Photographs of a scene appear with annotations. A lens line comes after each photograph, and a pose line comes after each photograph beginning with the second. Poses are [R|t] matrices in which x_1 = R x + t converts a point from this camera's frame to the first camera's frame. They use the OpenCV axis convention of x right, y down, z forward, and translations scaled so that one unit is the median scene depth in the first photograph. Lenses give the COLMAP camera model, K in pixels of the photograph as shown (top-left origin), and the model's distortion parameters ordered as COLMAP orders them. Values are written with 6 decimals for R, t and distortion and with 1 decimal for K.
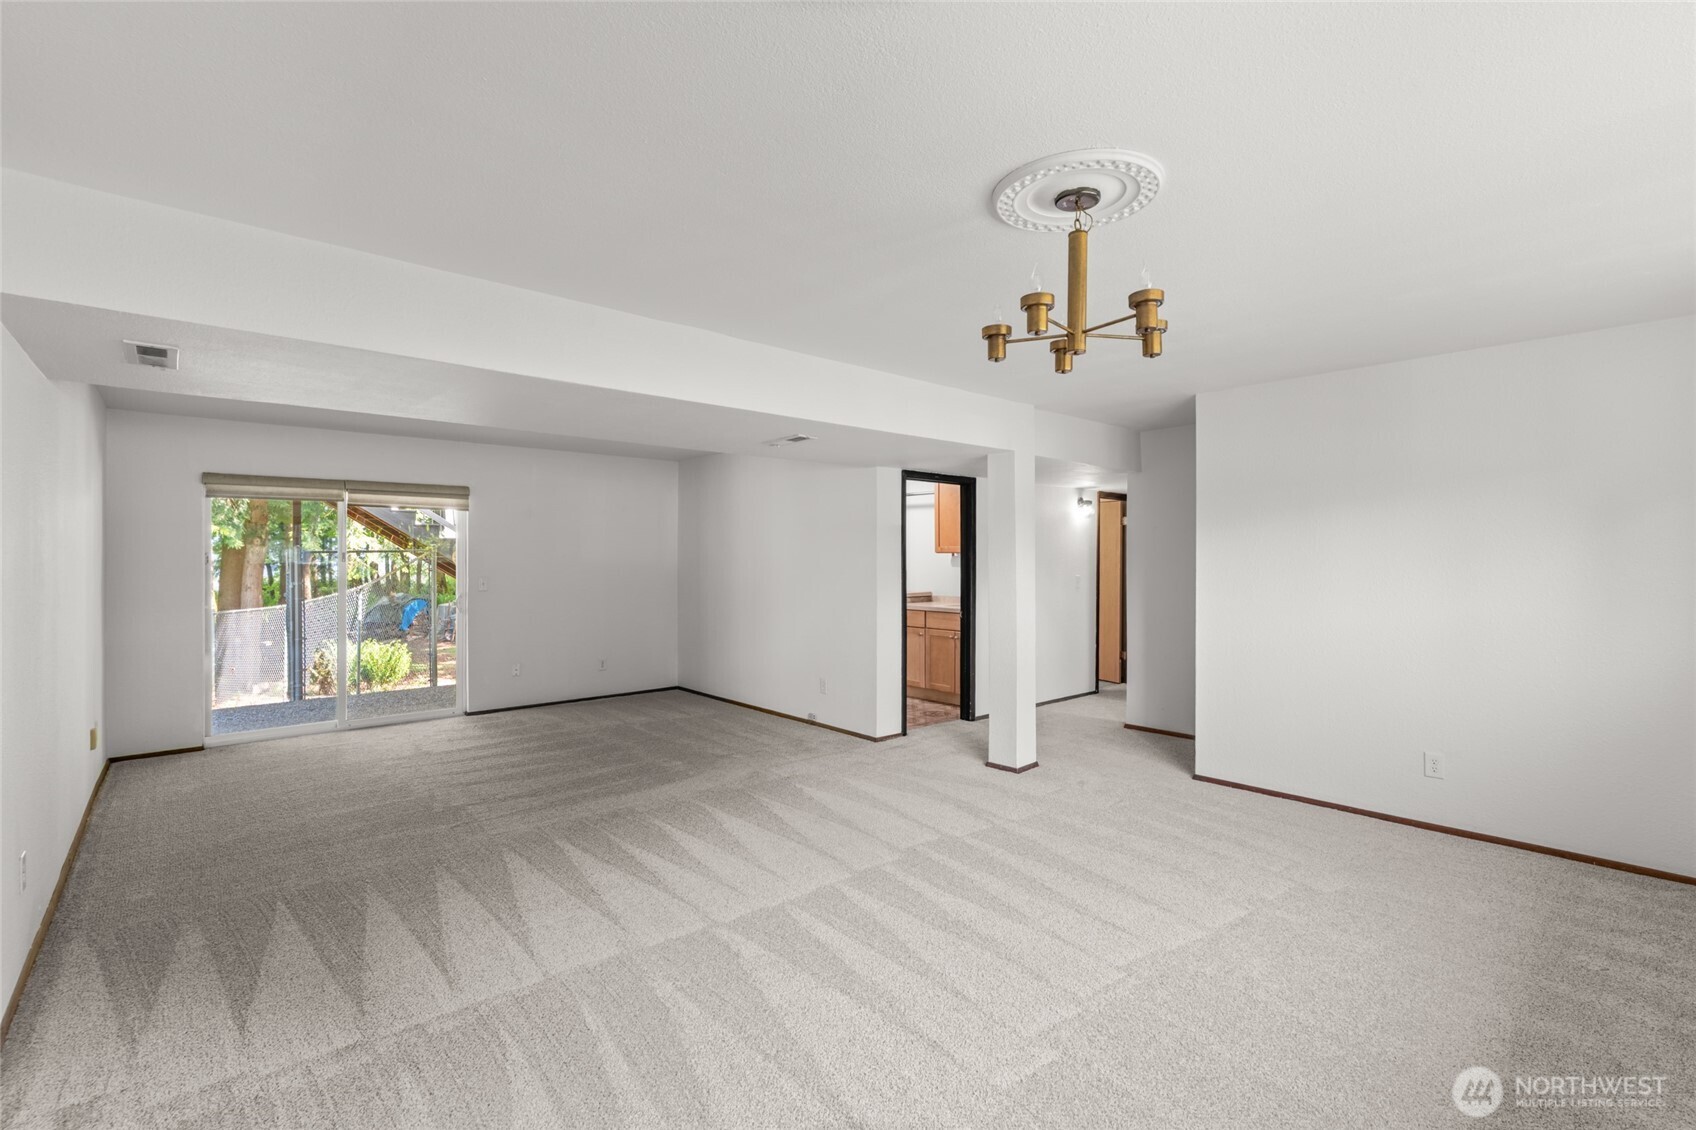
lens RADIAL K [[752.4, 0, 859.2], [0, 752.4, 557.6], [0, 0, 1]] dist [-0.002151, -0.000038]
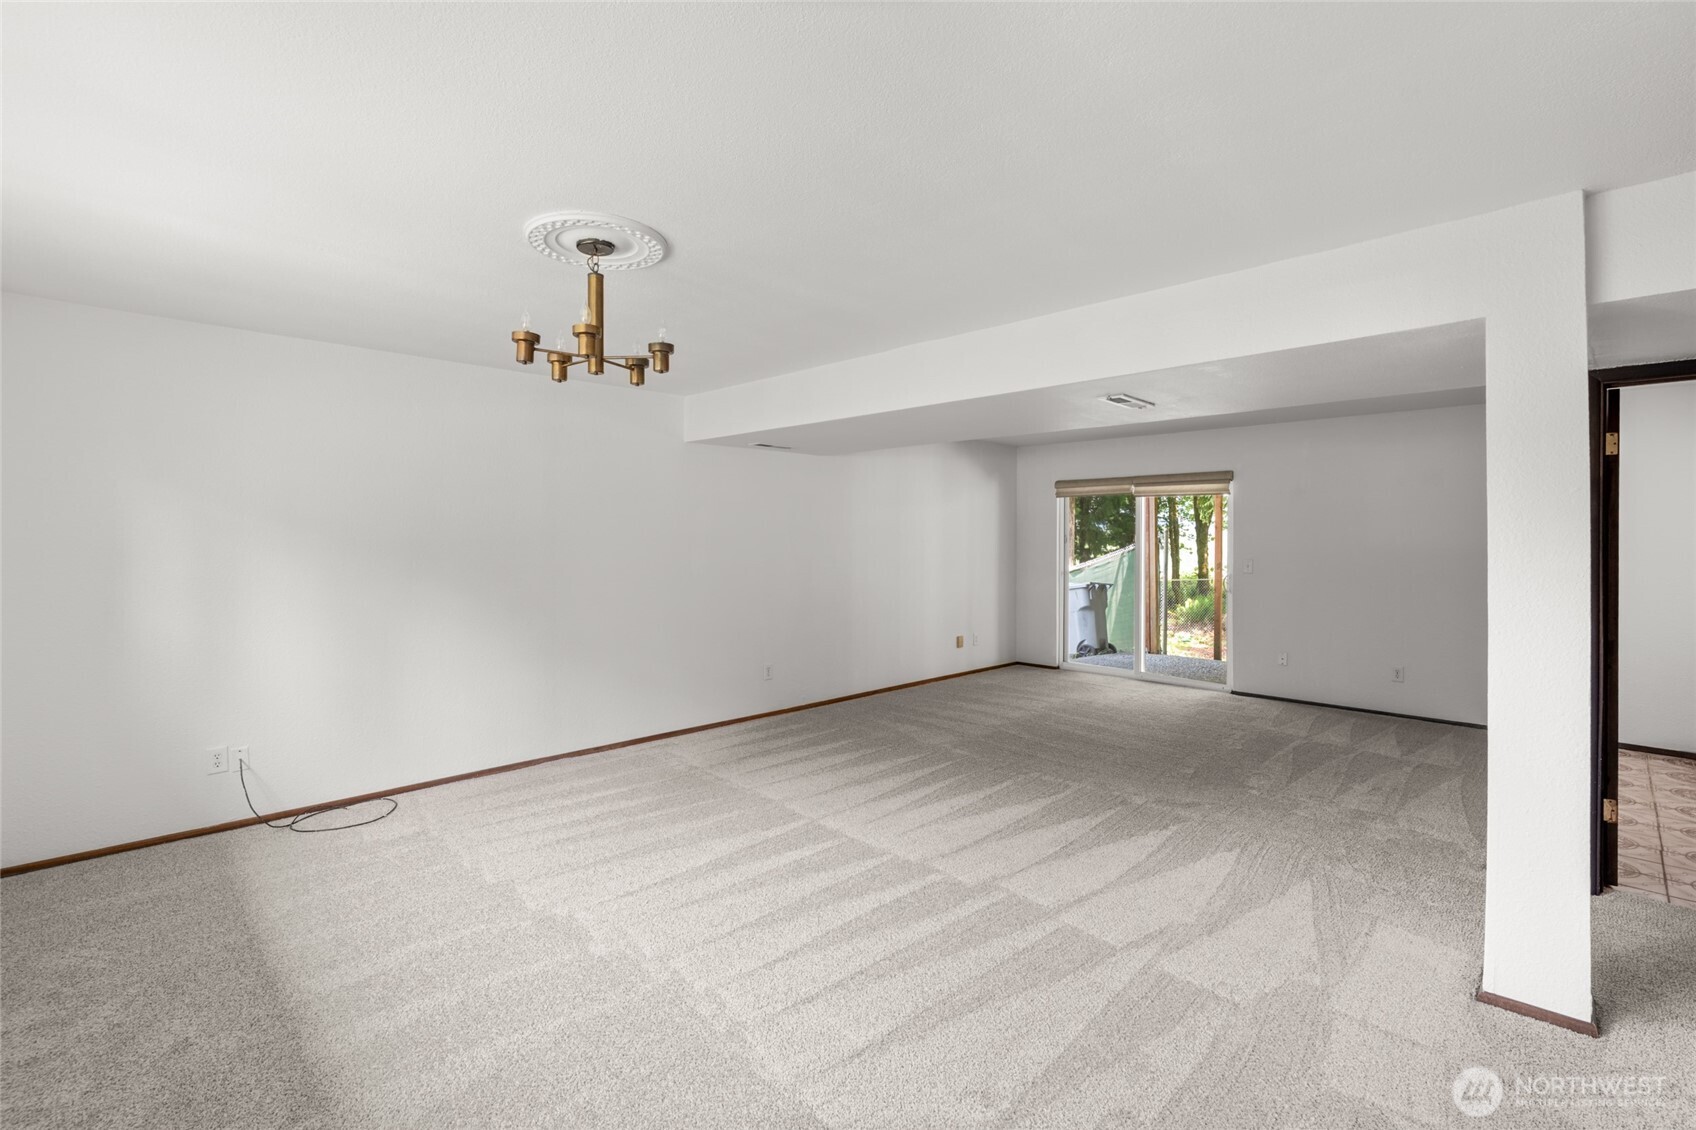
lens RADIAL K [[749.4, 0, 849.5], [0, 749.4, 526.7], [0, 0, 1]] dist [-0.000189, -0.000002]
pose [[0.070235, -0.011565, -0.997463, 0.846973], [-0.006264, 0.999908, -0.012035, -0.004094], [0.997511, 0.007093, 0.070156, 0.733710]]
